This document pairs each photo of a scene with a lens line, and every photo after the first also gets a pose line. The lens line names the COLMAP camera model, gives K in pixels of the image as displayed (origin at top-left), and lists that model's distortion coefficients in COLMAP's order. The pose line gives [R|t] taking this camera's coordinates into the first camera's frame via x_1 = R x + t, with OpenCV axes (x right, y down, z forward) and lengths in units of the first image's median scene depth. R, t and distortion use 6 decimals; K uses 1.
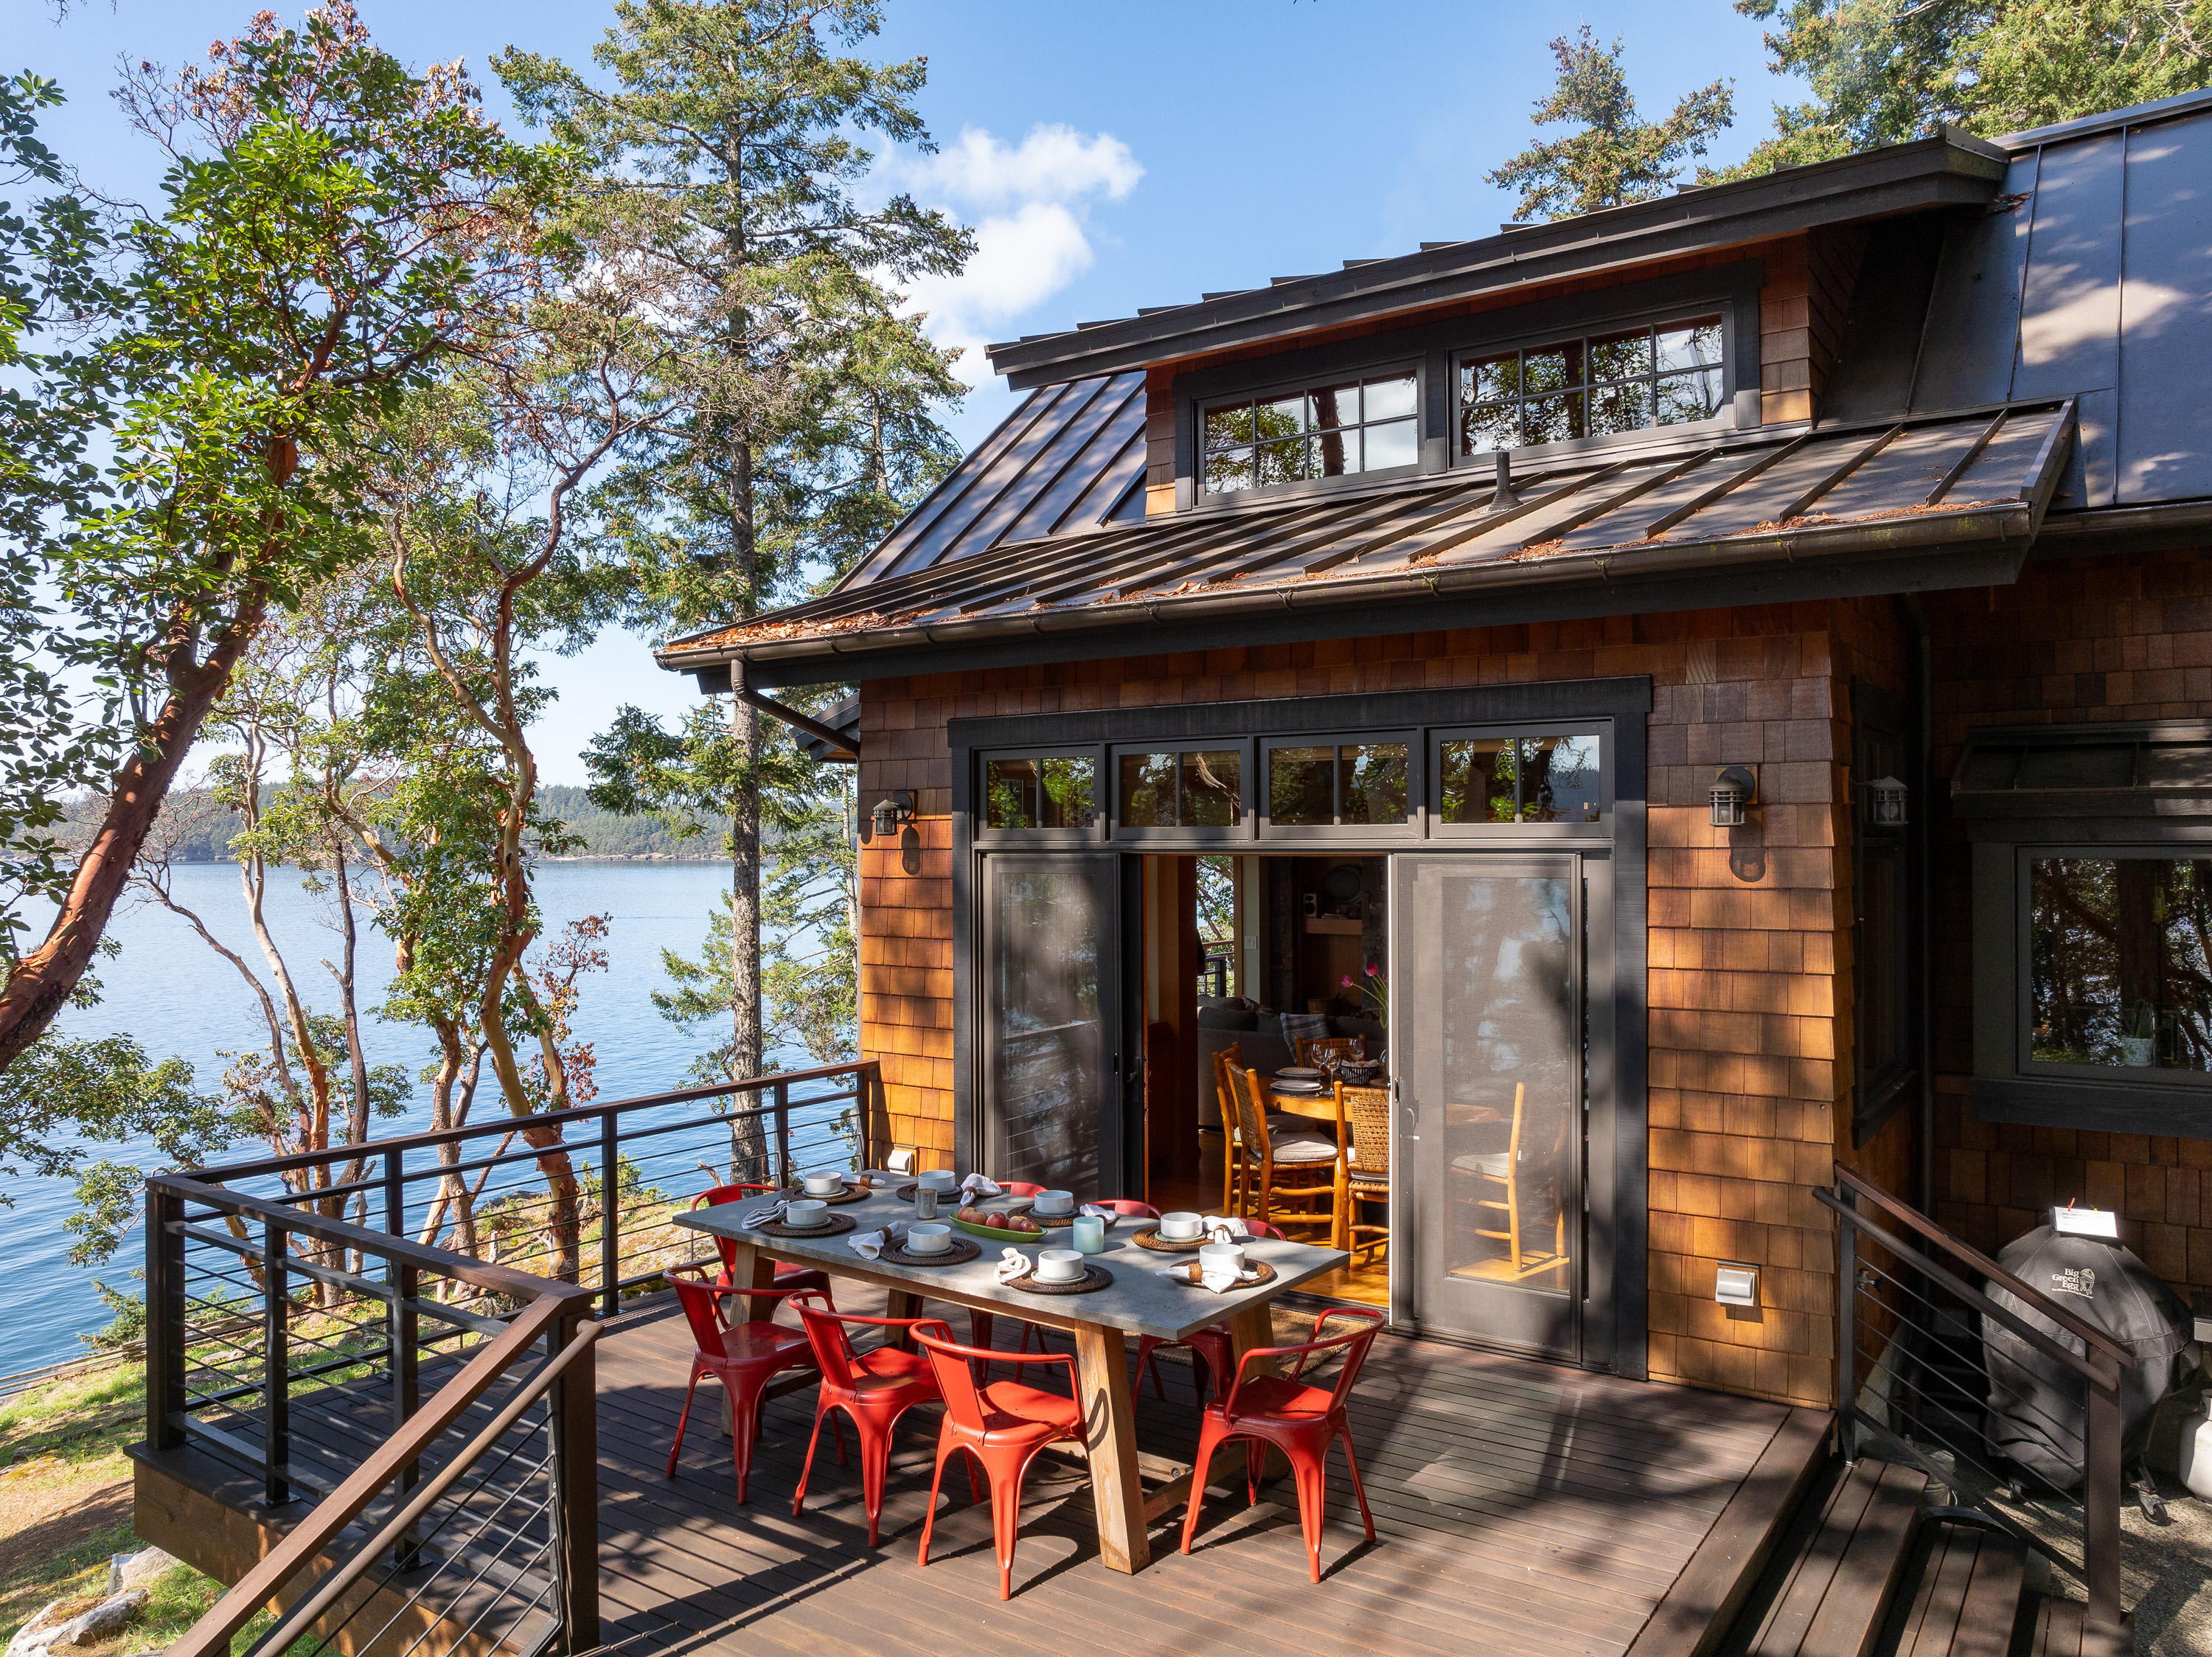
lens RADIAL K [[1564.4, 0, 1119.2], [0, 1564.4, 823.4], [0, 0, 1]] dist [-0.051154, 0.023300]
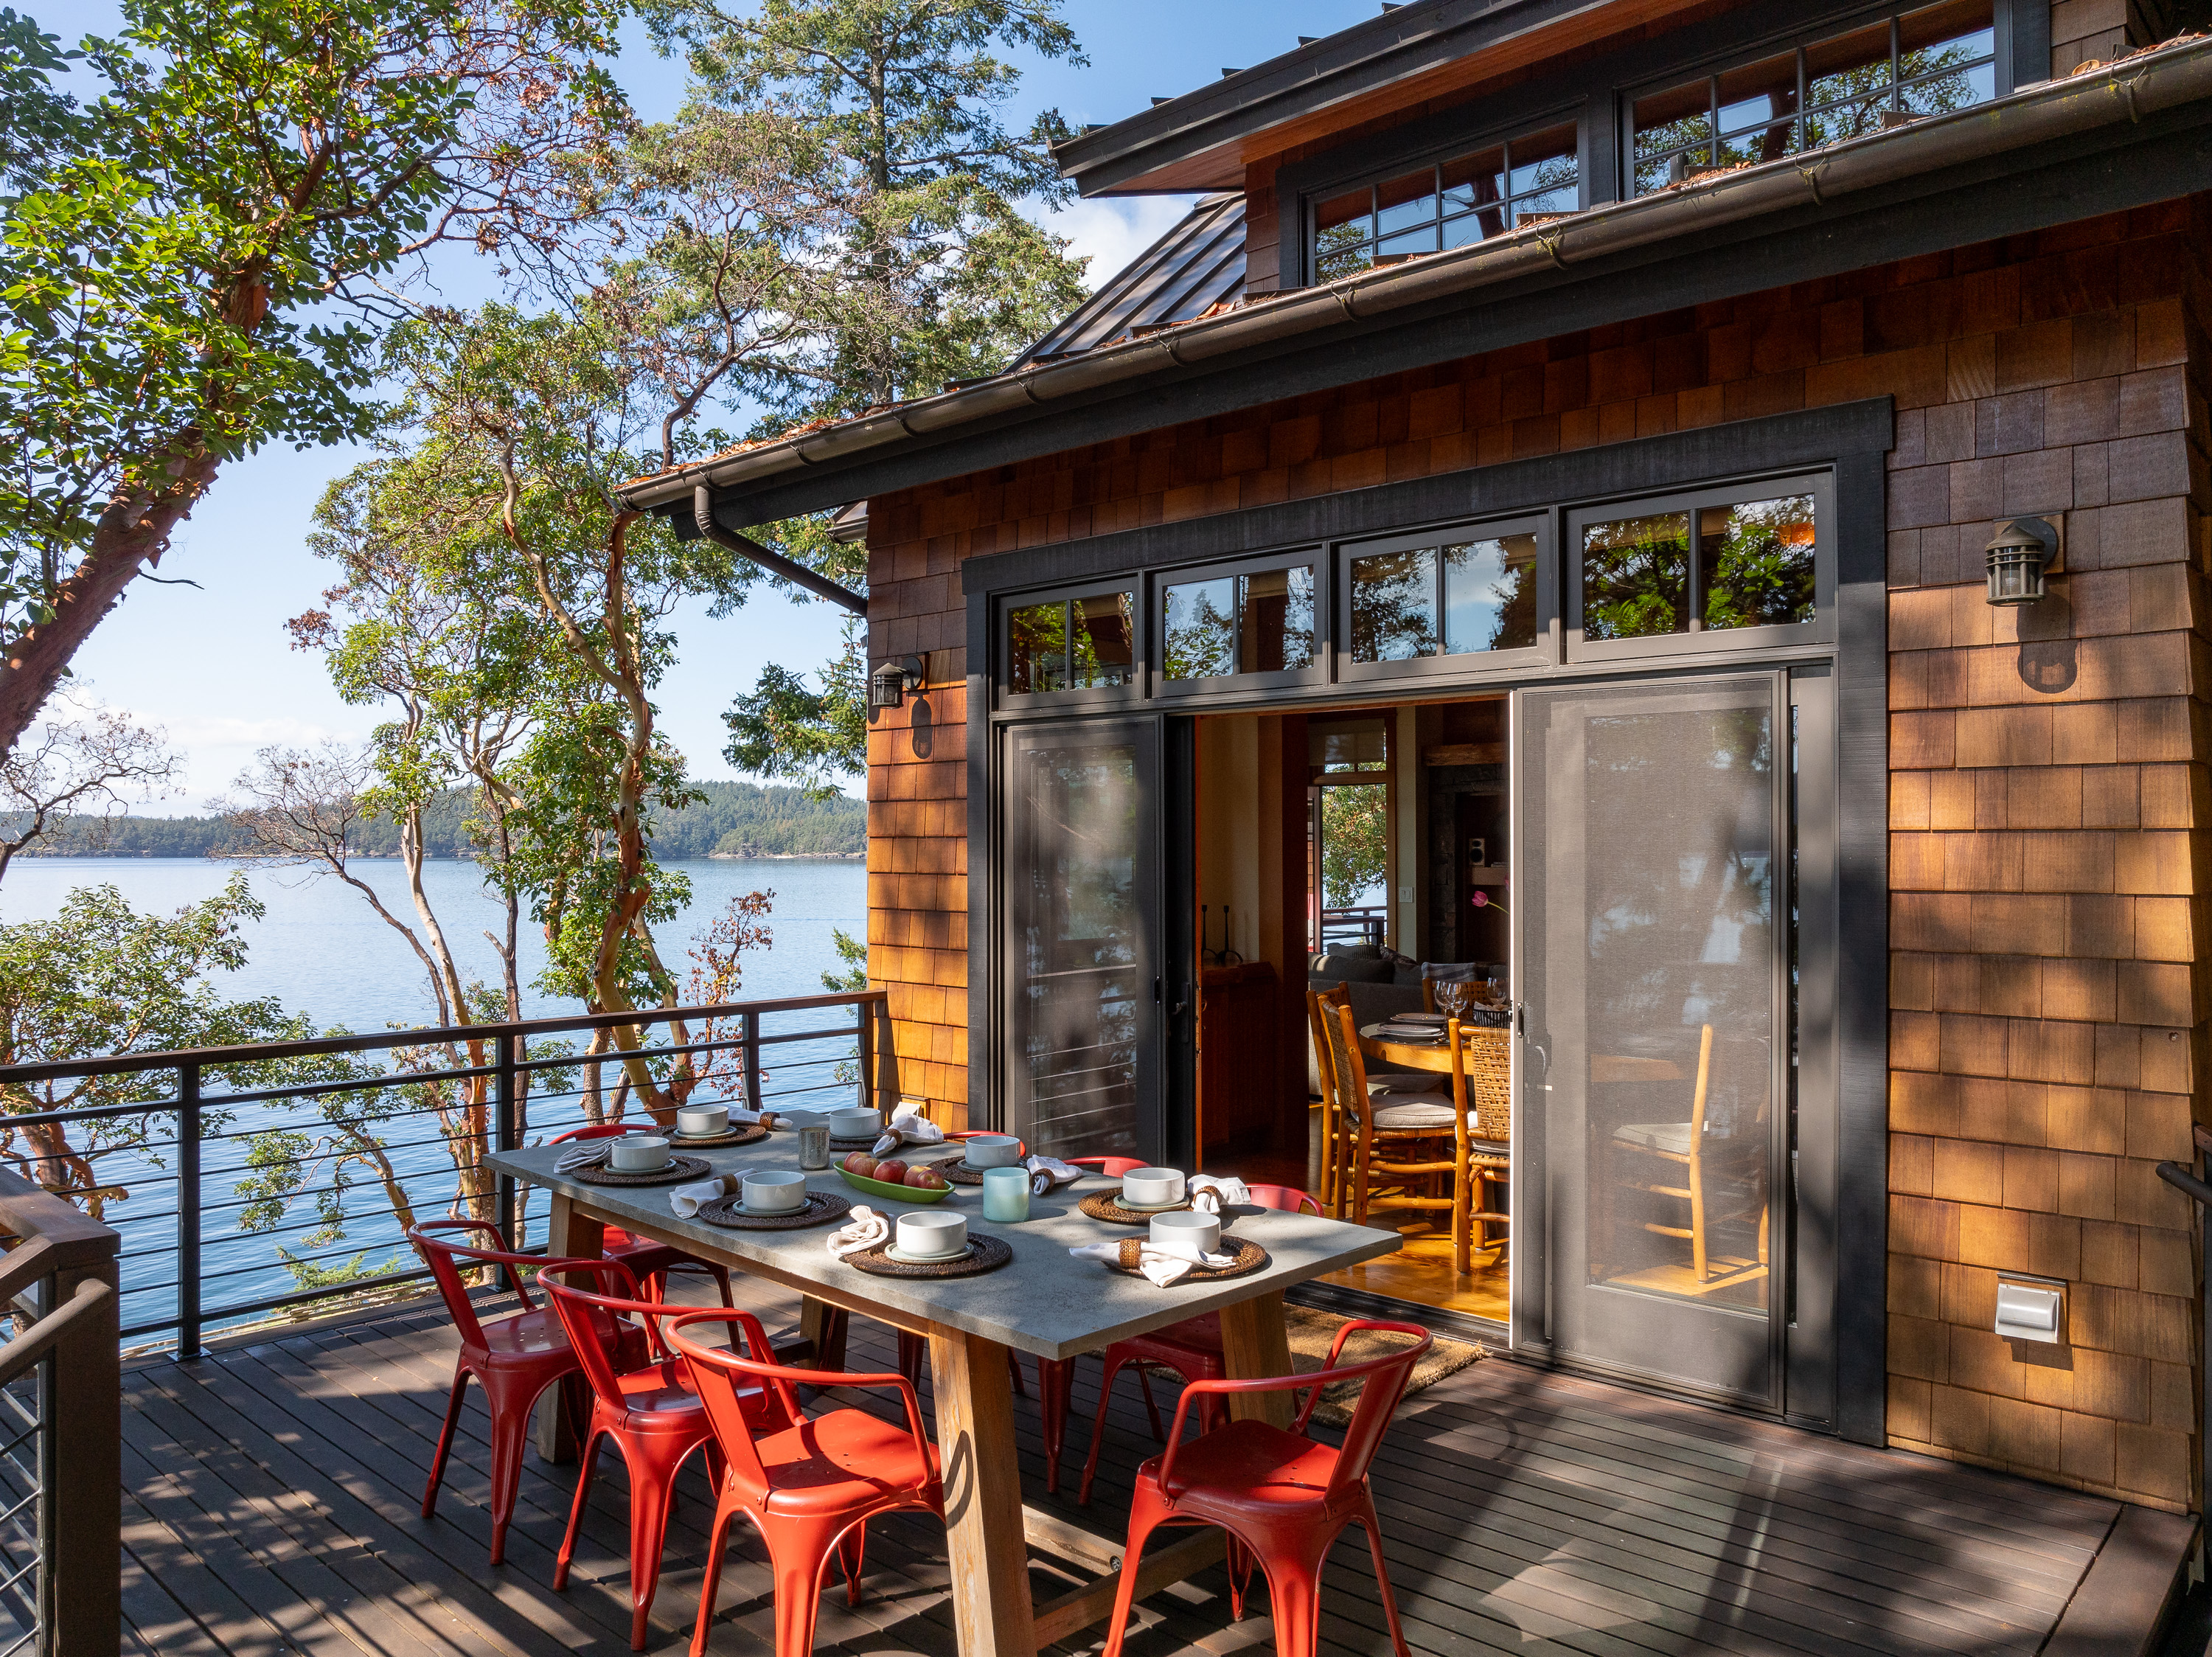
lens RADIAL K [[1564.4, 0, 1126.2], [0, 1564.4, 827.3], [0, 0, 1]] dist [-0.051154, 0.023300]
pose [[0.991300, 0.002010, -0.131609, 0.076158], [-0.002110, 0.999998, -0.000620, 0.068983], [0.131608, 0.000892, 0.991301, 0.221634]]
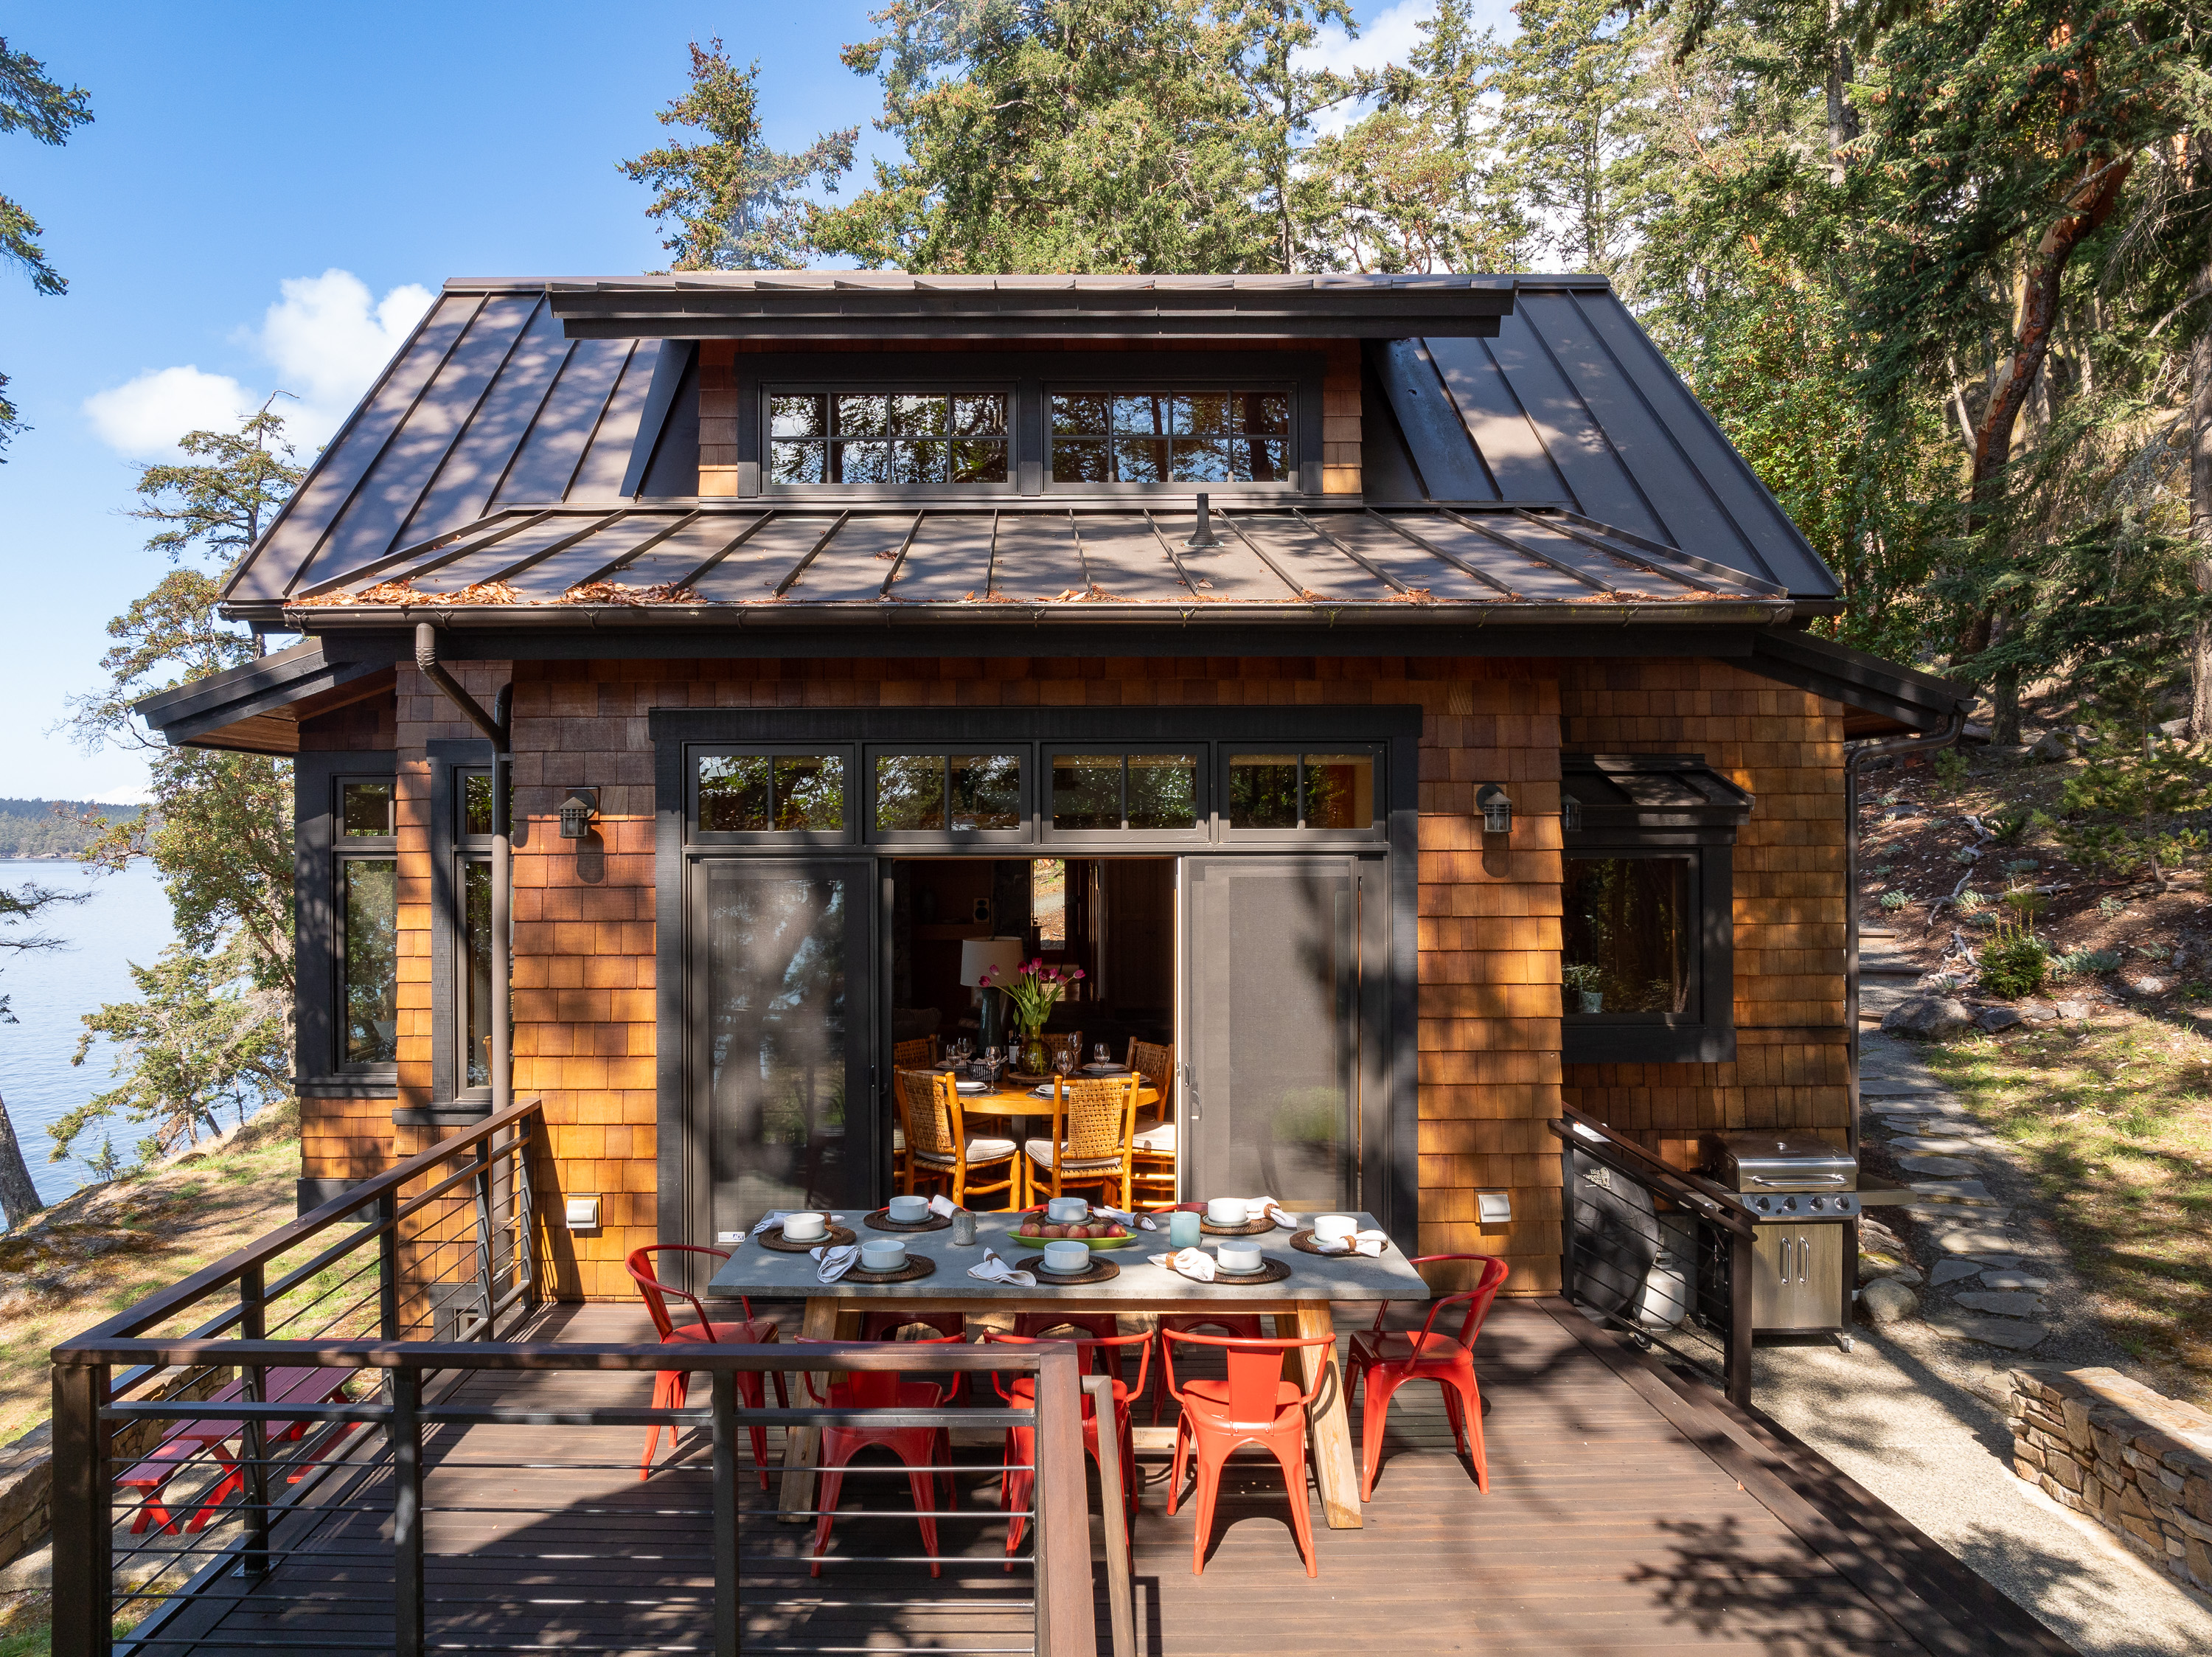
lens RADIAL K [[1564.4, 0, 1153.7], [0, 1564.4, 832.4], [0, 0, 1]] dist [-0.051154, 0.023300]
pose [[0.813267, 0.004793, 0.581871, -0.388245], [-0.005414, 0.999985, -0.000670, 0.003174], [-0.581866, -0.002606, 0.813281, 0.107560]]
